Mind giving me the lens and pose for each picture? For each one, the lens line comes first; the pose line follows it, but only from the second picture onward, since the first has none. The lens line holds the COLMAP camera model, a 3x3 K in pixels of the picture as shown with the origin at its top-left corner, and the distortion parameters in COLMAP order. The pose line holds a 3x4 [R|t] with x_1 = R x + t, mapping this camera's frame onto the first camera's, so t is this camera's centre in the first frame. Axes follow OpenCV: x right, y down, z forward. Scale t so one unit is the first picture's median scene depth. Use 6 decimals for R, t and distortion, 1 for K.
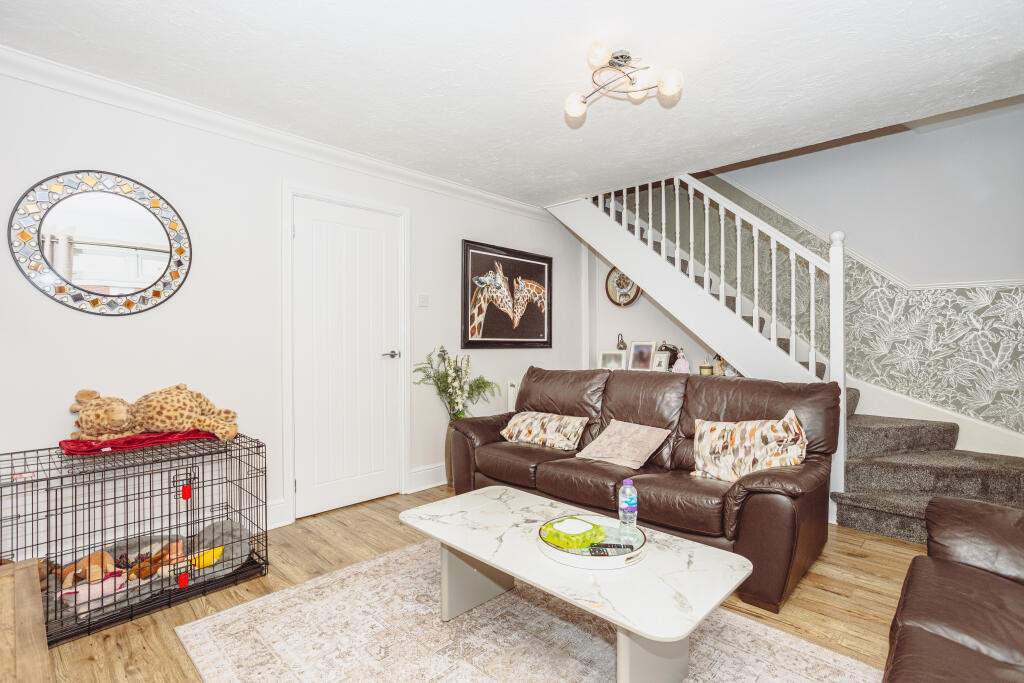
lens RADIAL K [[493.3, 0, 512.0], [0, 493.3, 341.5], [0, 0, 1]] dist [-0.003398, 0.018726]
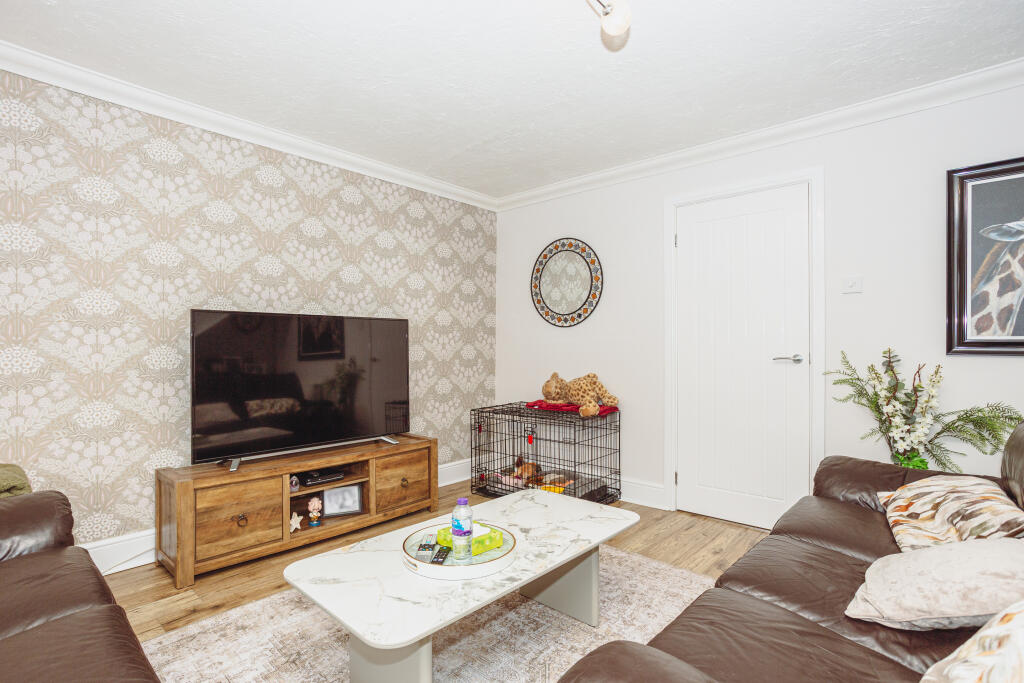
lens RADIAL K [[512.9, 0, 512.0], [0, 512.9, 341.5], [0, 0, 1]] dist [-0.067124, 0.042533]
pose [[0.037969, -0.012846, -0.999196, 0.622587], [-0.004170, 0.999907, -0.013014, 0.012091], [0.999270, 0.004661, 0.037912, 0.580386]]
